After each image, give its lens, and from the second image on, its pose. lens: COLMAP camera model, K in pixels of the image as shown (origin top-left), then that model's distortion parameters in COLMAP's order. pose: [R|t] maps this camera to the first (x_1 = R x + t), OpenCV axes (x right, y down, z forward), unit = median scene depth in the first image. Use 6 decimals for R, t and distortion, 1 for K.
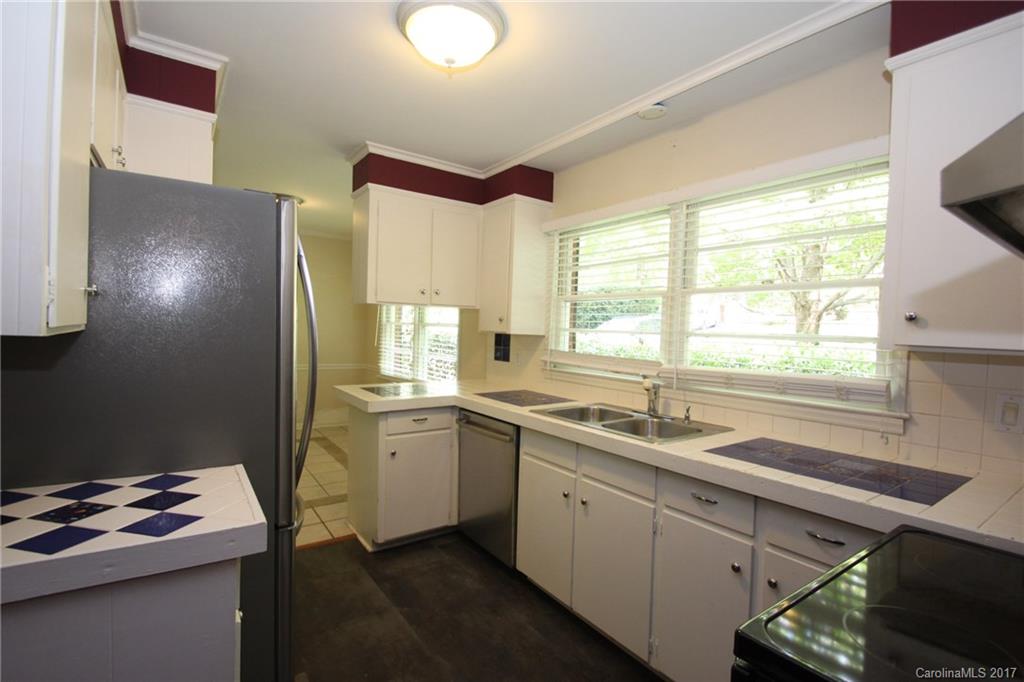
lens RADIAL K [[474.1, 0, 512.0], [0, 474.1, 339.6], [0, 0, 1]] dist [-0.003733, -0.000612]
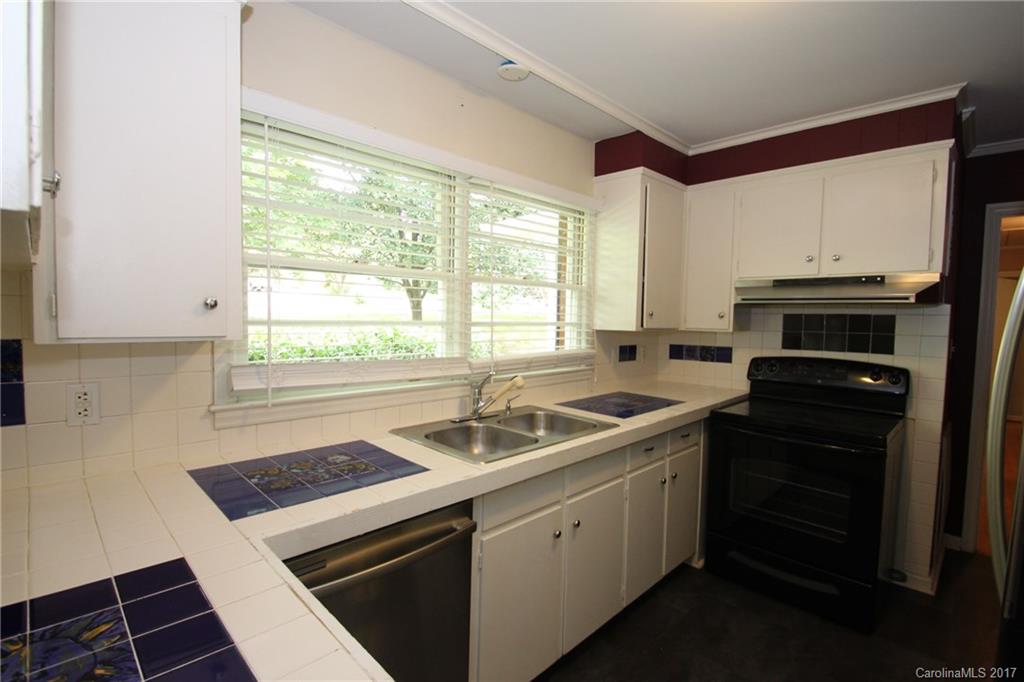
lens RADIAL K [[474.1, 0, 510.9], [0, 474.1, 337.6], [0, 0, 1]] dist [-0.003733, -0.000612]
pose [[-0.170874, -0.090214, 0.981154, -0.589869], [-0.013275, 0.995920, 0.089260, -0.072060], [-0.985203, 0.002228, -0.171375, 1.138331]]
